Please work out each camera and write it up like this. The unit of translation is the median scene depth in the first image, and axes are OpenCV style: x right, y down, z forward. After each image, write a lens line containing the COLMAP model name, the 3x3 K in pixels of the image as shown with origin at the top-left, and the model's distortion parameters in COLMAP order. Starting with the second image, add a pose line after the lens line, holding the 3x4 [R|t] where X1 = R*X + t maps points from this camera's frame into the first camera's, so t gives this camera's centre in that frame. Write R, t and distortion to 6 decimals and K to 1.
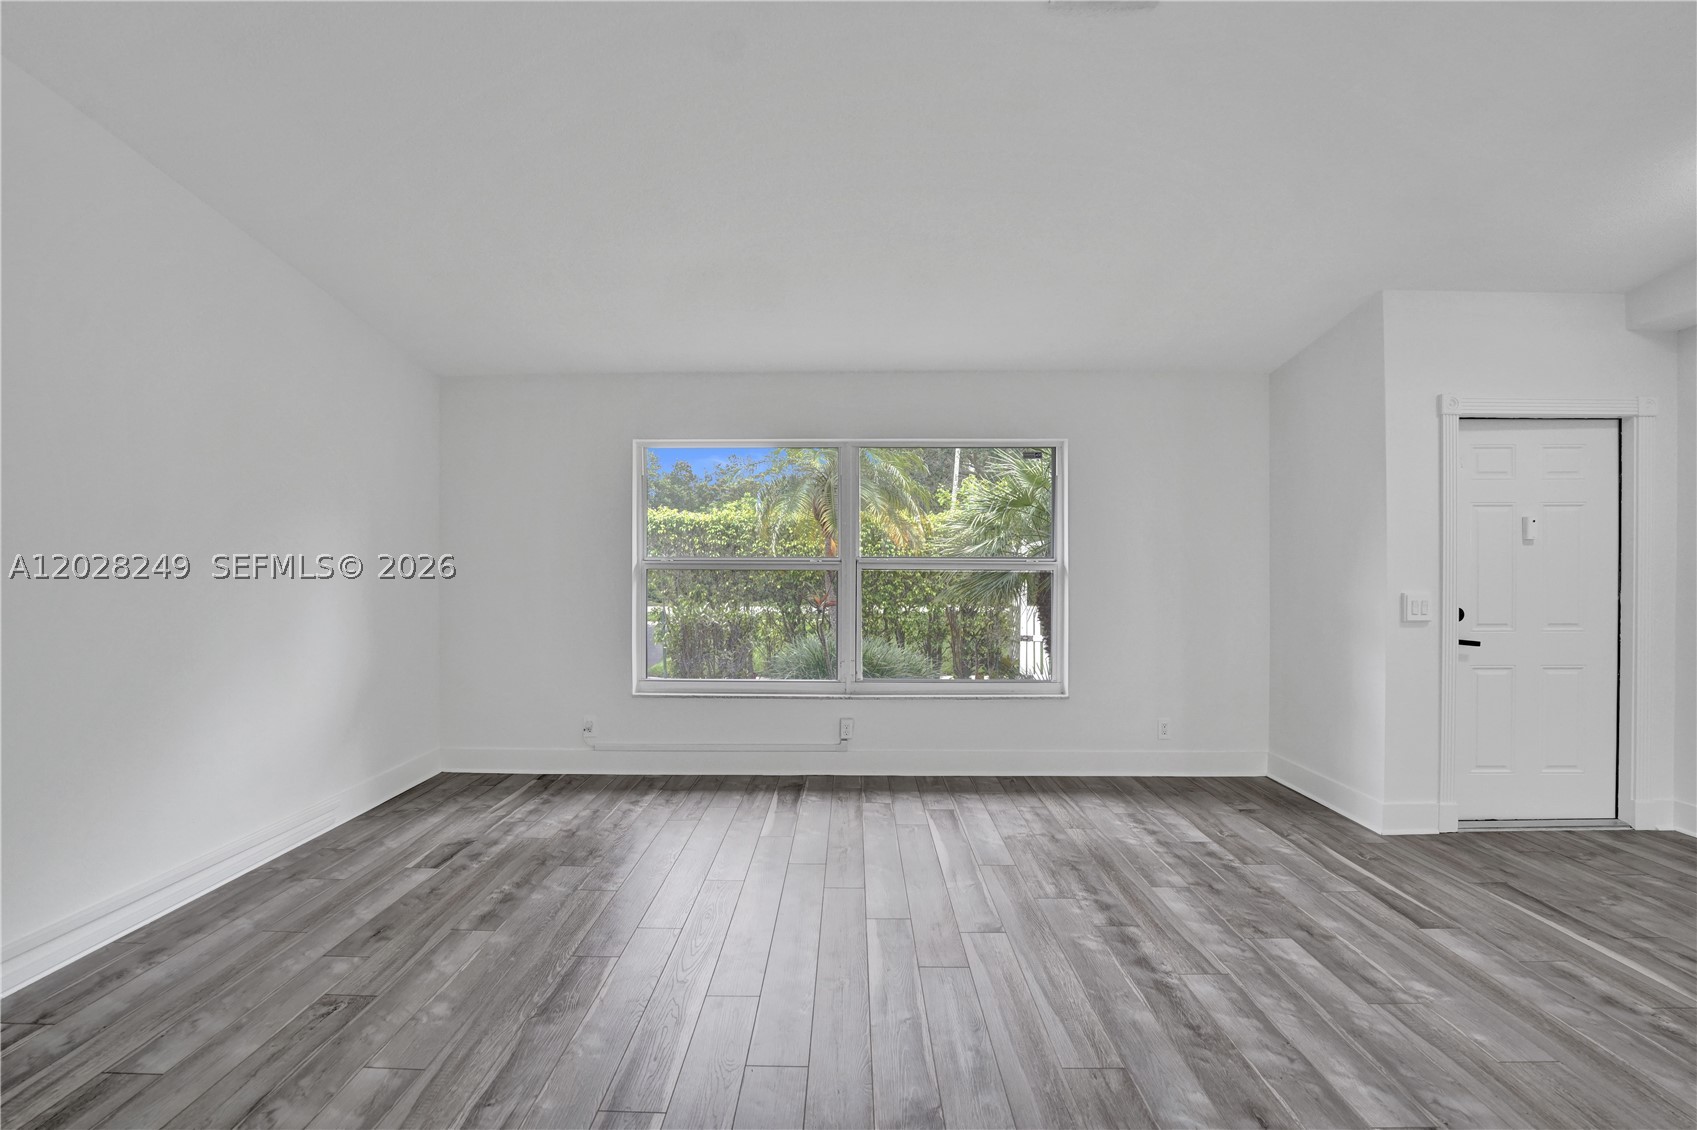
lens RADIAL K [[693.0, 0, 843.7], [0, 693.0, 561.5], [0, 0, 1]] dist [-0.027600, 0.003296]
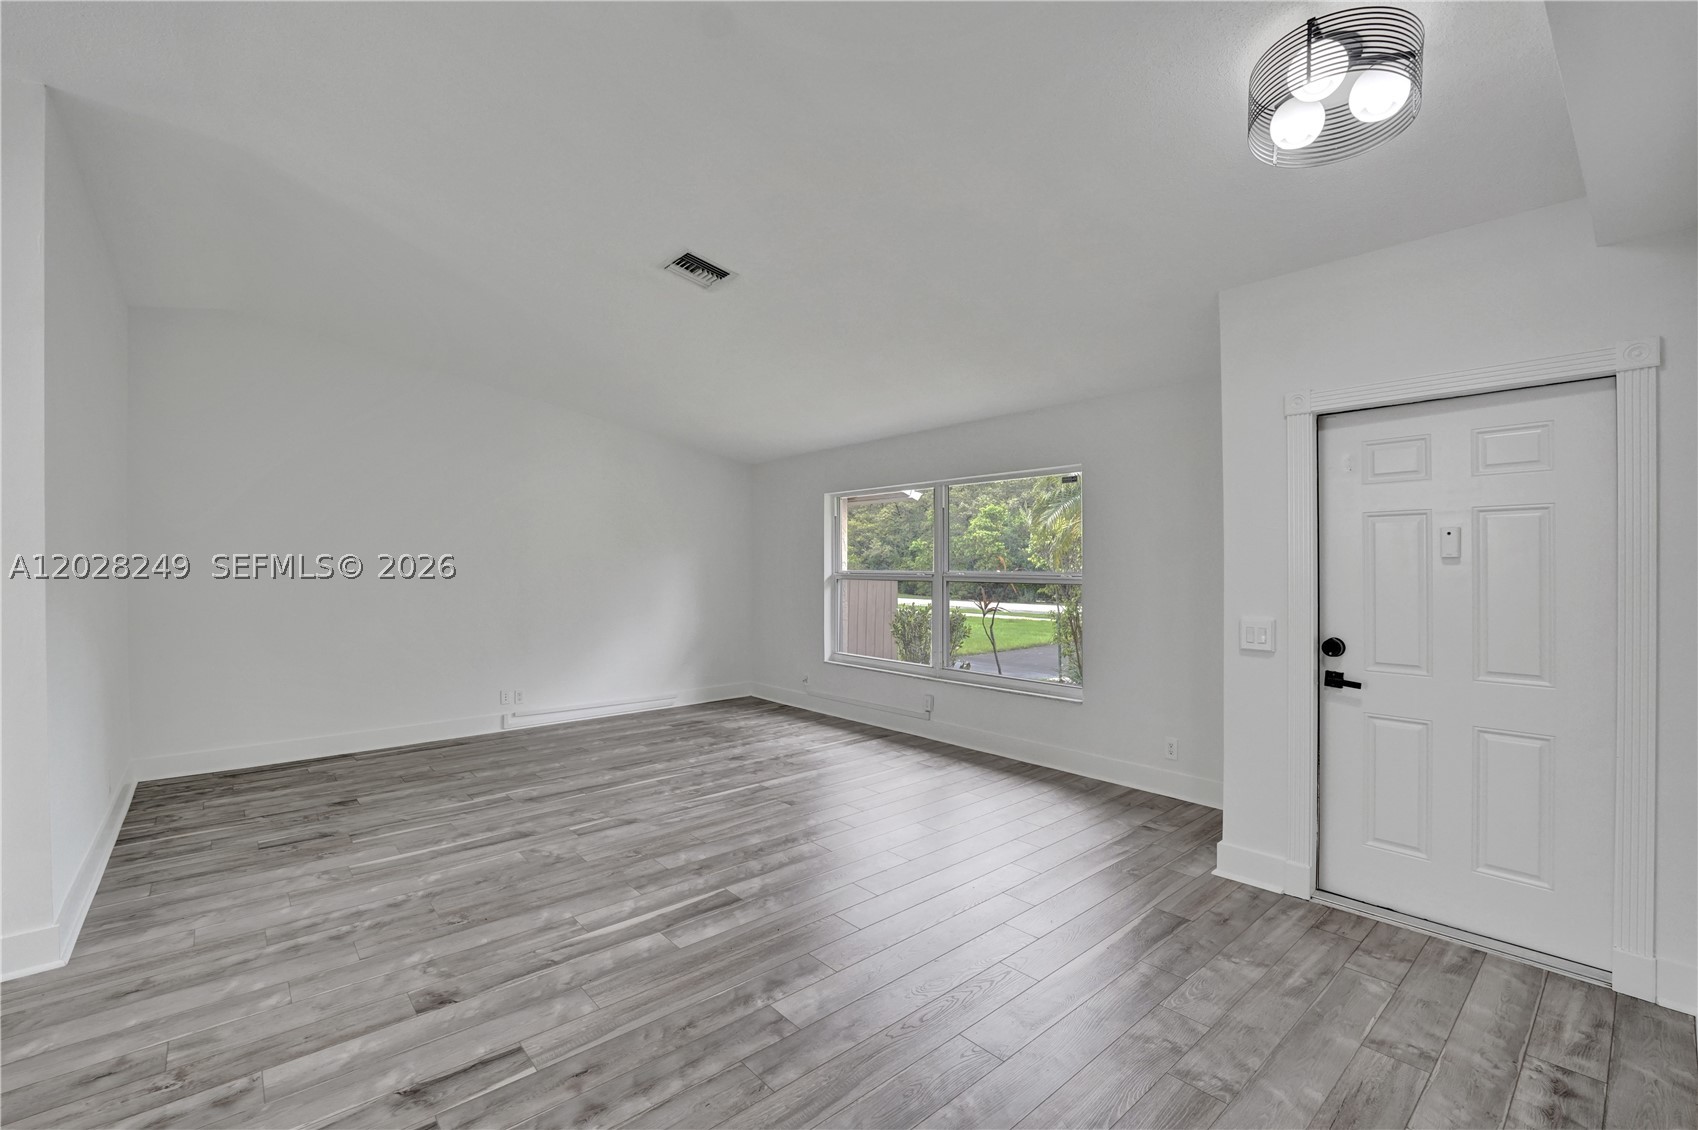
lens RADIAL K [[716.7, 0, 840.4], [0, 716.7, 568.2], [0, 0, 1]] dist [-0.024523, 0.001031]
pose [[0.666109, 0.001818, -0.745852, 1.152864], [0.002786, 0.999984, 0.004926, -0.026636], [0.745849, -0.005359, 0.666094, -0.036026]]
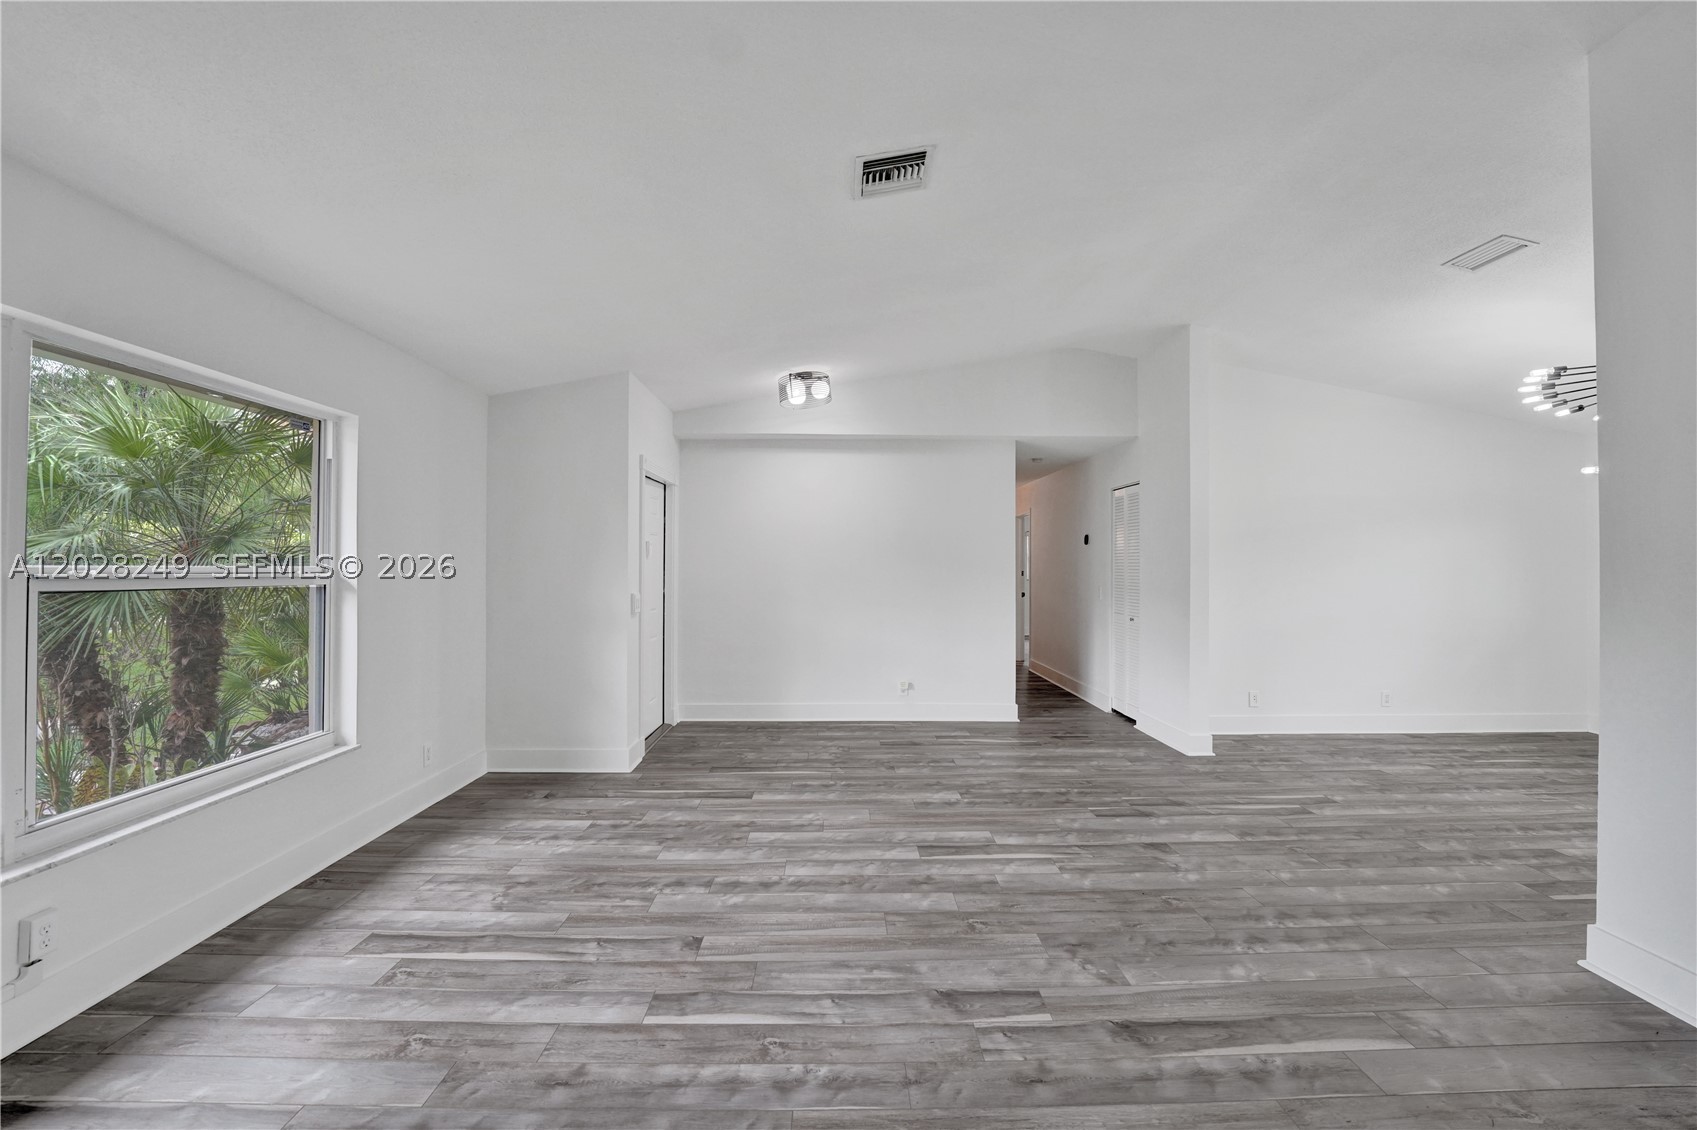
lens RADIAL K [[695.7, 0, 838.4], [0, 695.7, 564.2], [0, 0, 1]] dist [-0.024132, 0.000286]
pose [[-0.017537, 0.000979, 0.999846, -0.583542], [-0.000288, 0.999999, -0.000984, -0.011523], [-0.999846, -0.000305, -0.017537, 0.593910]]
